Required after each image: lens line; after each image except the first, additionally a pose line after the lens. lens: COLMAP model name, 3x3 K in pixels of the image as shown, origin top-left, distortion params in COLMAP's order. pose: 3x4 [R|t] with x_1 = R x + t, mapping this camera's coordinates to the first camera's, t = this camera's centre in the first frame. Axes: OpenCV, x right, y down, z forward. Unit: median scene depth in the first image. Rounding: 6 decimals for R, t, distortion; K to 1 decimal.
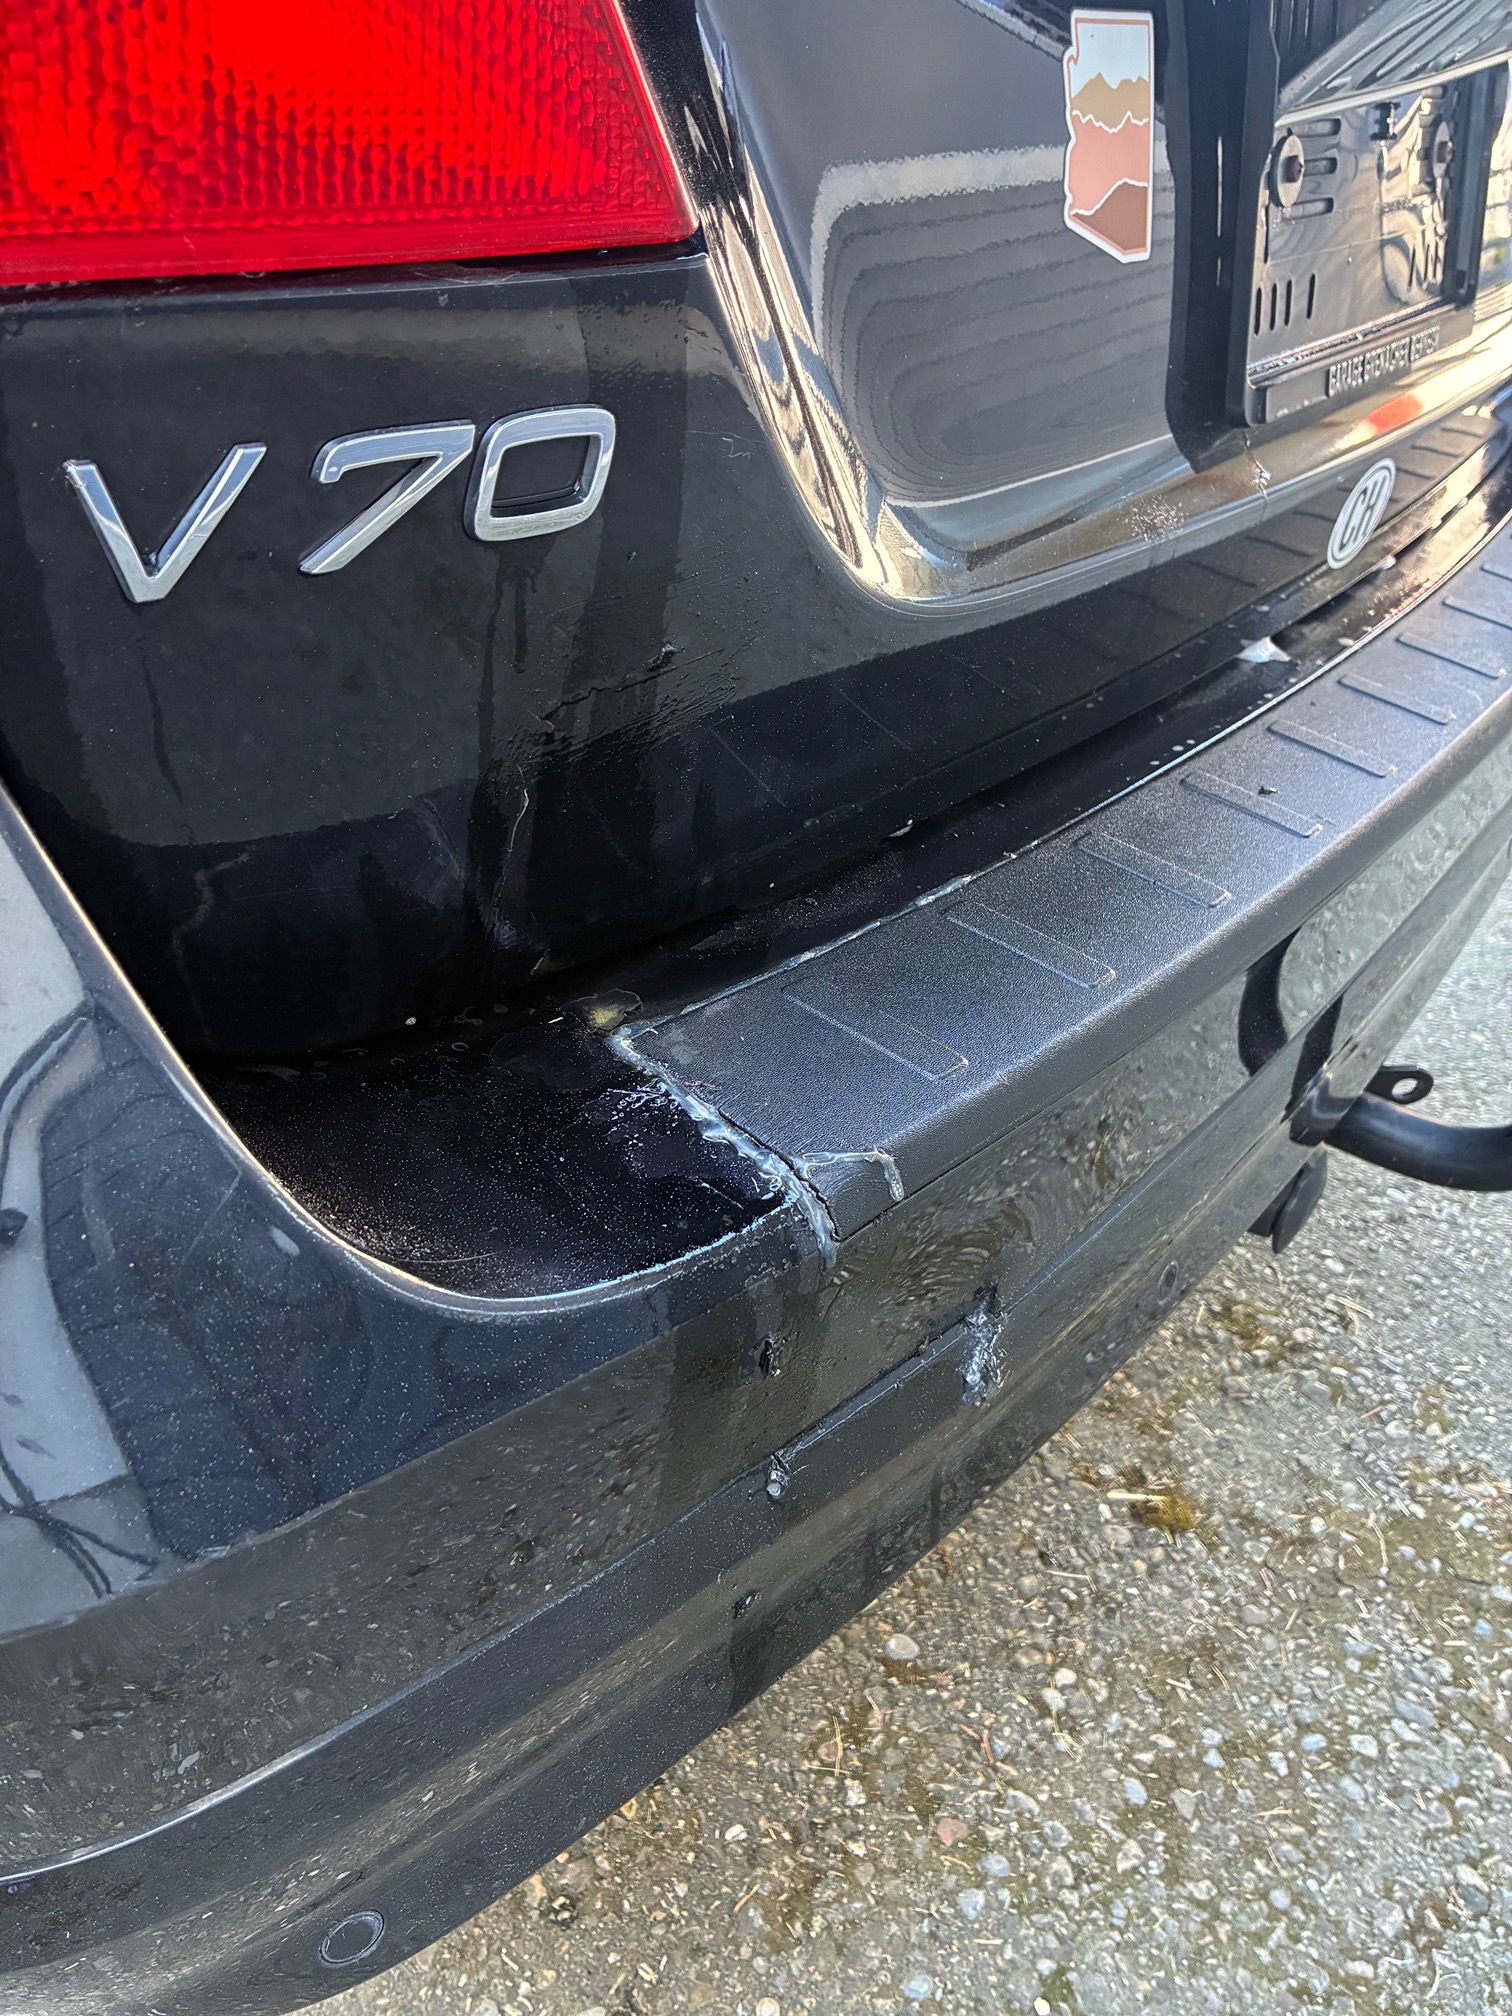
lens RADIAL K [[1524.1, 0, 758.7], [0, 1524.1, 1014.1], [0, 0, 1]] dist [0.047276, -0.079531]
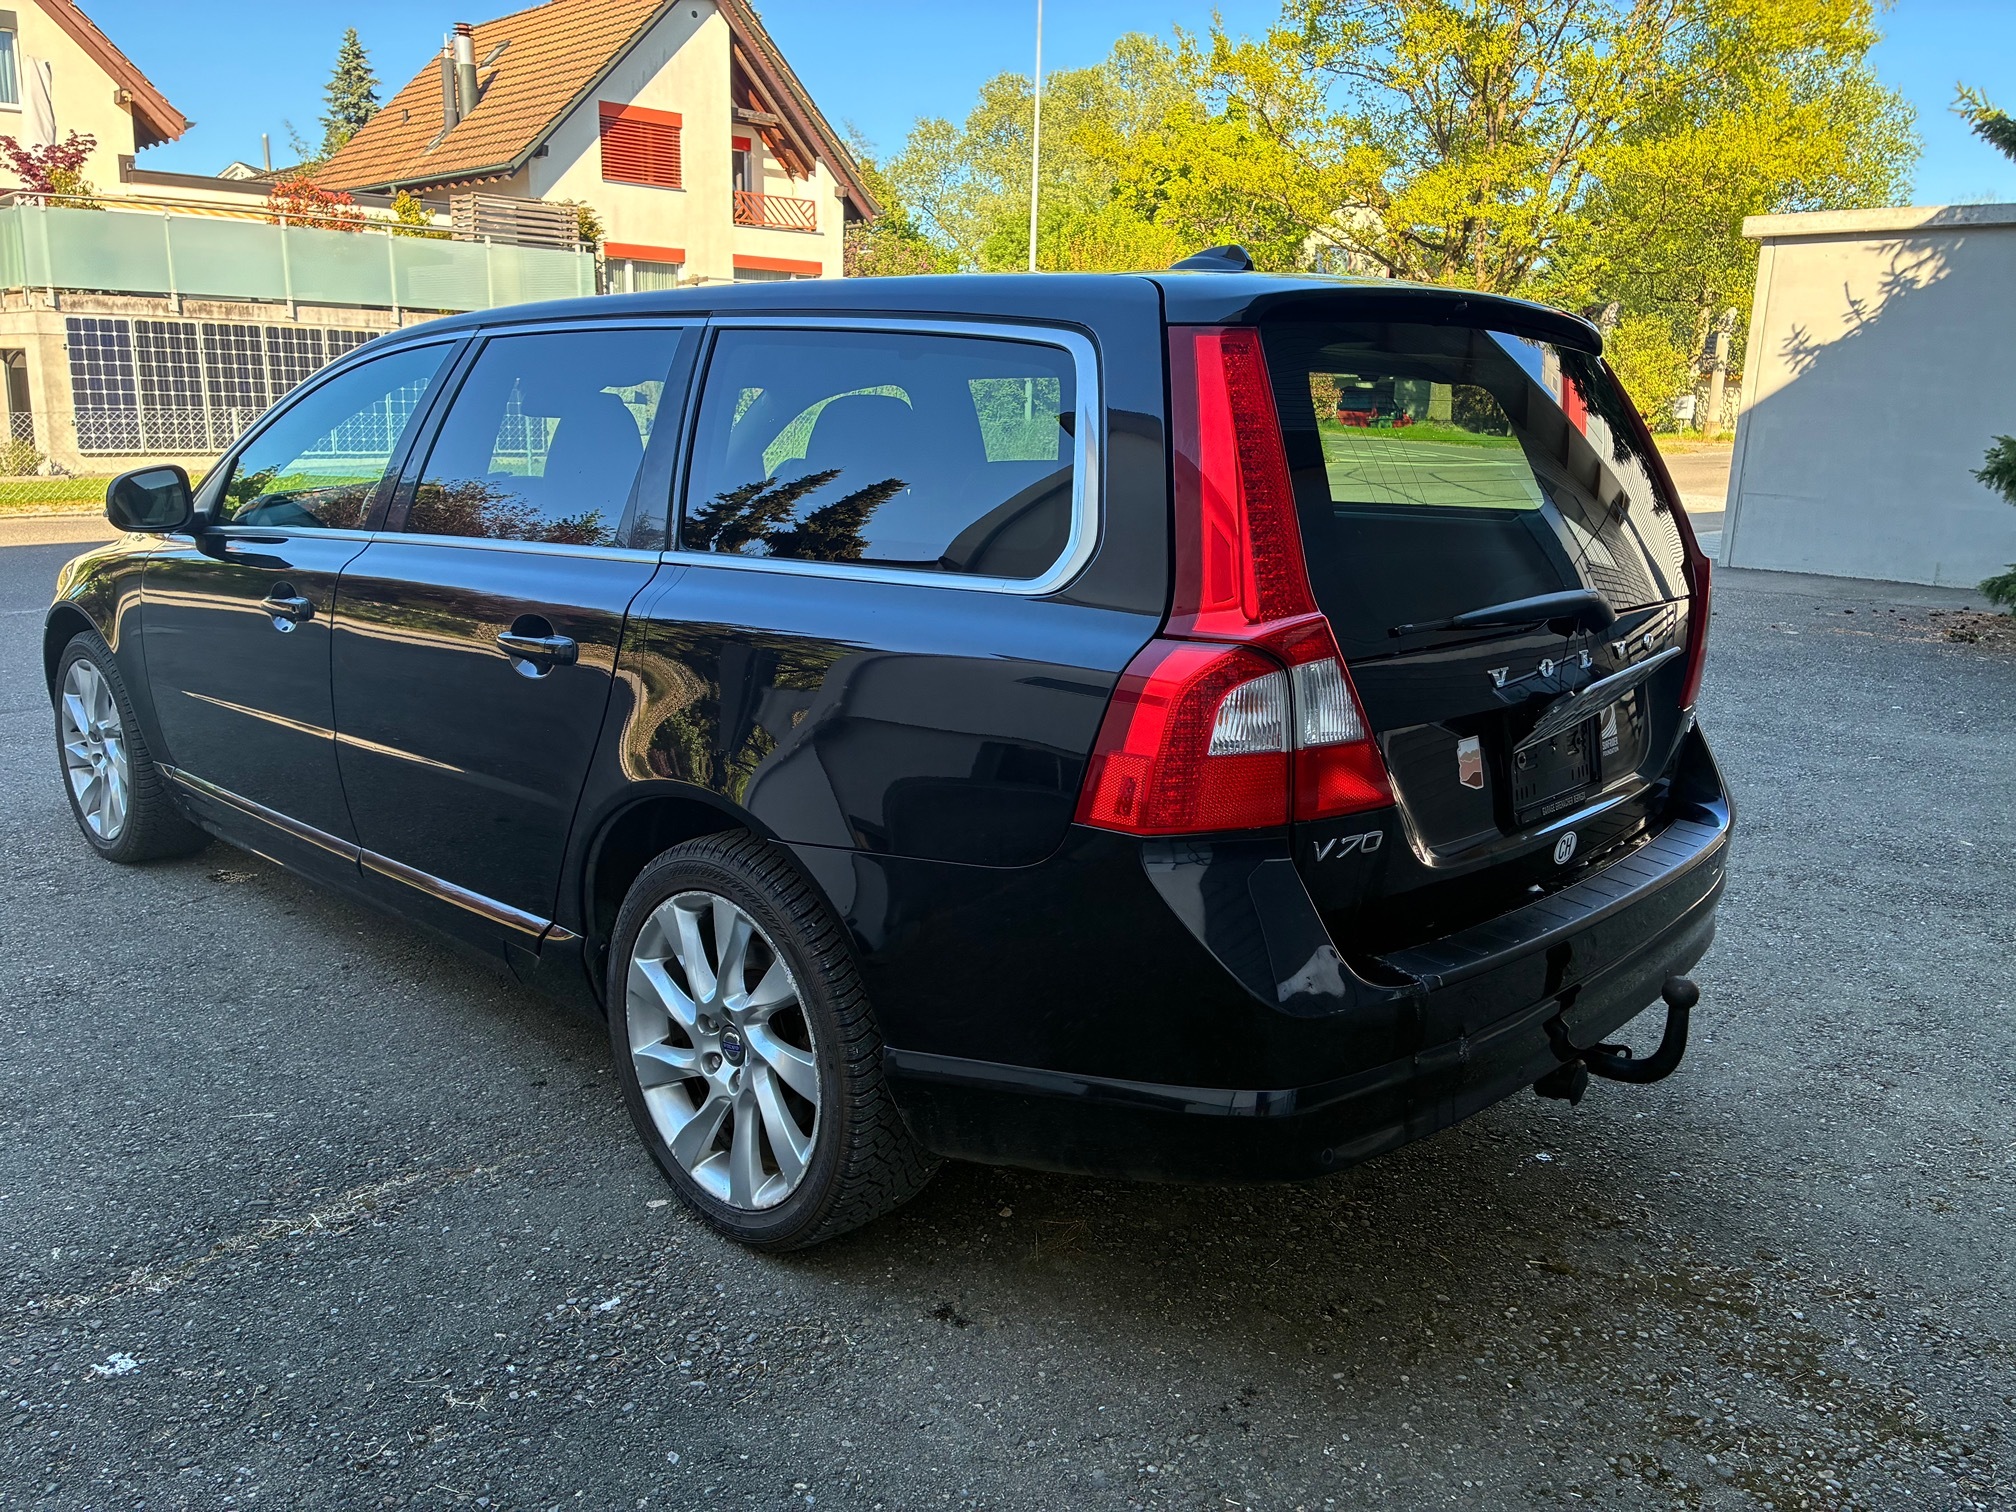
lens RADIAL K [[1524.1, 0, 1022.6], [0, 1524.1, 762.2], [0, 0, 1]] dist [0.047276, -0.079531]
pose [[0.994353, -0.019638, -0.104290, -0.303282], [-0.019691, 0.931521, -0.363153, 0.532010], [0.104279, 0.363156, 0.925874, -1.651353]]
